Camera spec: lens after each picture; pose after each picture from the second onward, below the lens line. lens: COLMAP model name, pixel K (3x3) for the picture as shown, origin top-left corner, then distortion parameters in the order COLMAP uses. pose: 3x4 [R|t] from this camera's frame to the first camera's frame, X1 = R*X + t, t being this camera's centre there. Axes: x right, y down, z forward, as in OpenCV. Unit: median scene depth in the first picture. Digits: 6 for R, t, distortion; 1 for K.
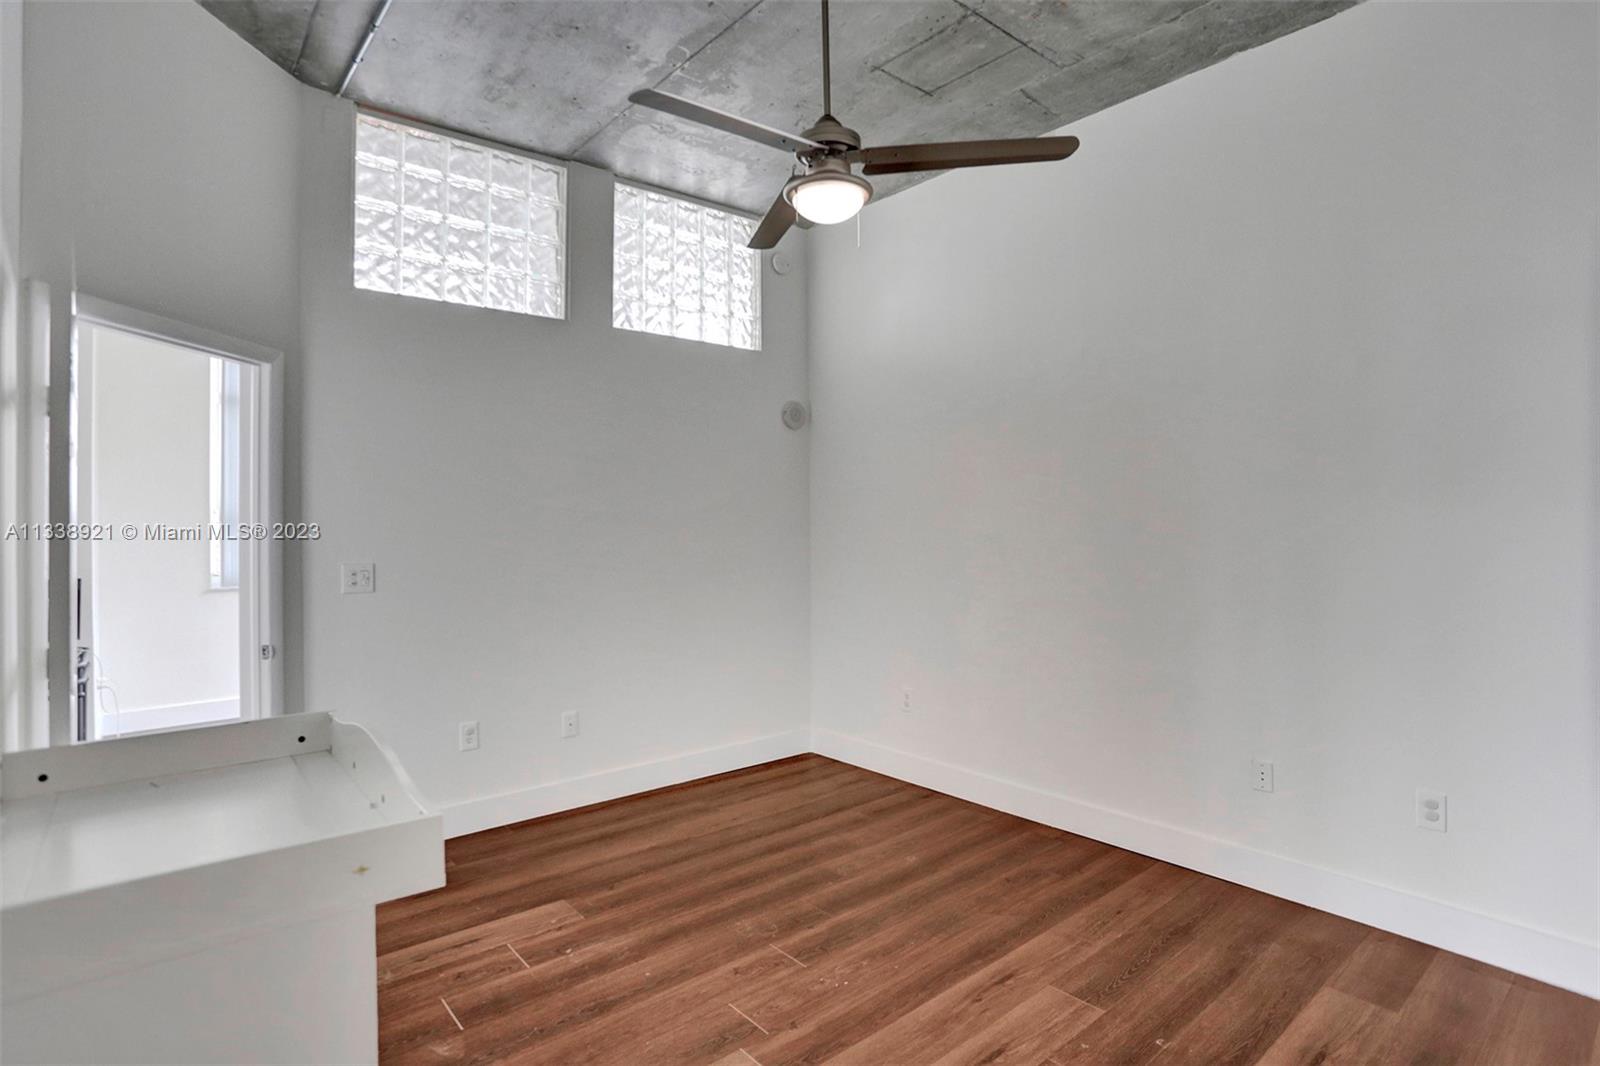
lens RADIAL K [[825.2, 0, 803.1], [0, 825.2, 505.4], [0, 0, 1]] dist [-0.057289, 0.026791]
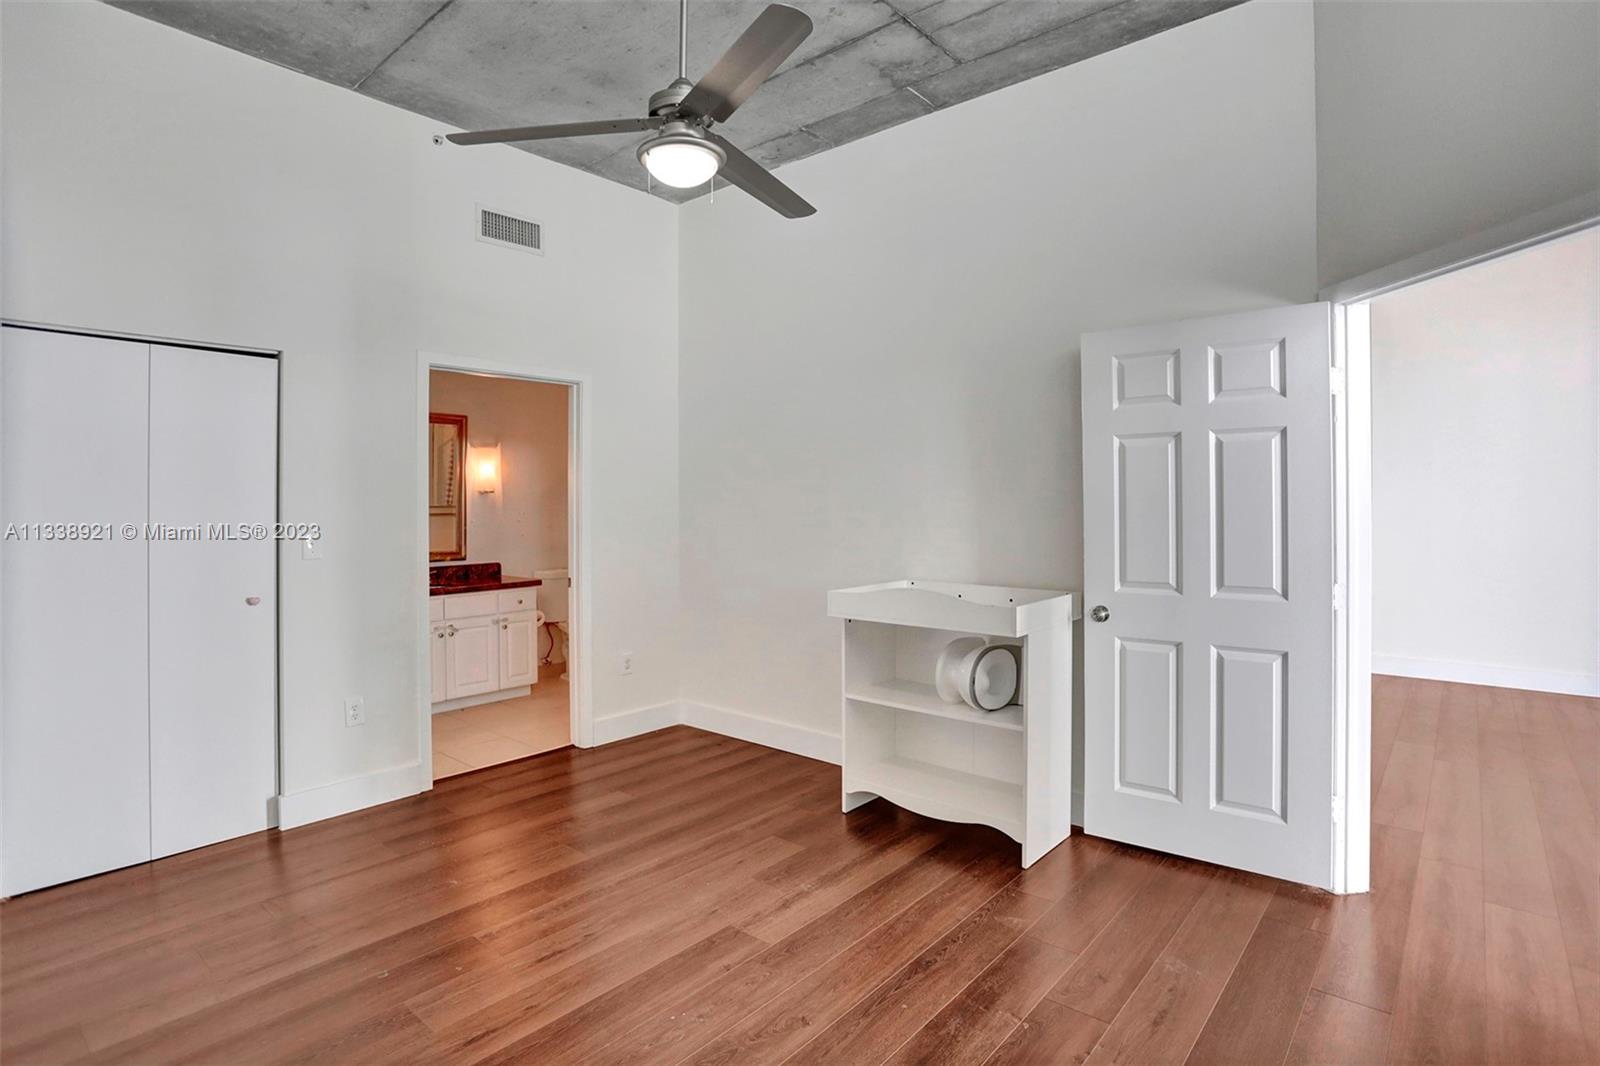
lens RADIAL K [[825.2, 0, 796.4], [0, 825.2, 507.2], [0, 0, 1]] dist [-0.057289, 0.026791]
pose [[-0.989515, 0.013890, -0.143760, 0.026782], [0.013180, 0.999896, 0.005888, 0.027626], [0.143827, 0.003931, -0.989595, 1.275829]]
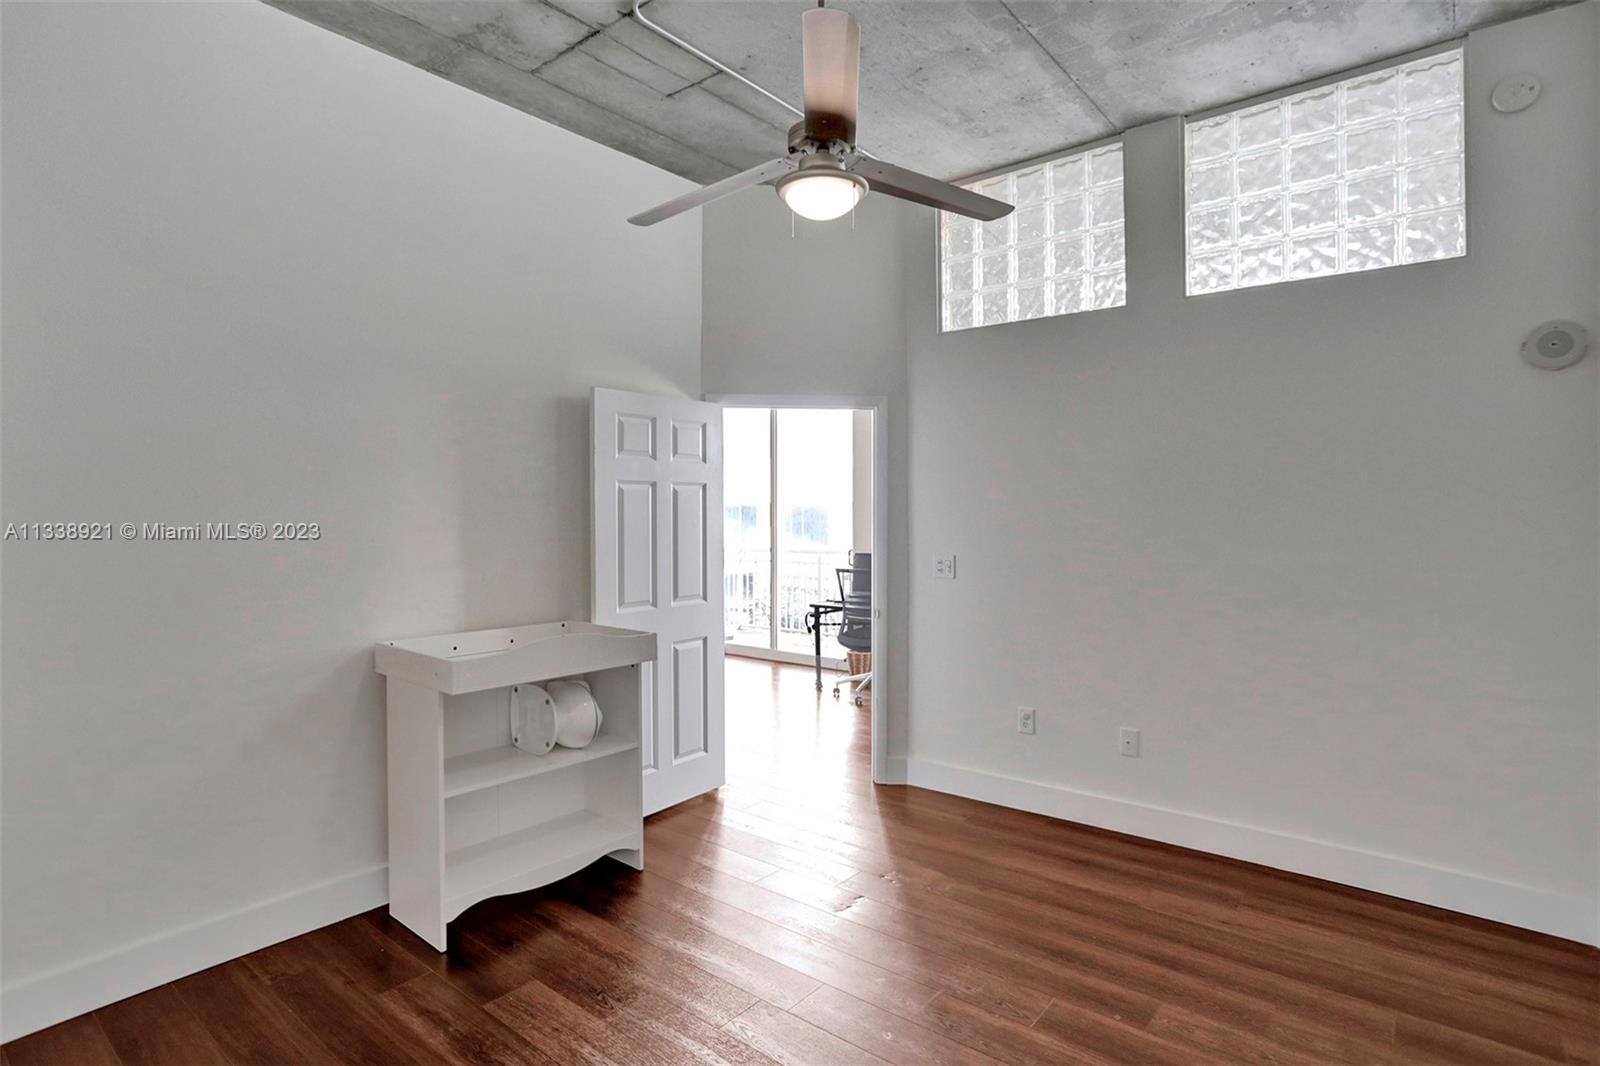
lens RADIAL K [[825.2, 0, 792.8], [0, 825.2, 517.8], [0, 0, 1]] dist [-0.057289, 0.026791]
pose [[0.173331, 0.006782, -0.984840, 0.604887], [0.008555, 0.999928, 0.008392, 0.002523], [0.984826, -0.009880, 0.173260, 0.511506]]
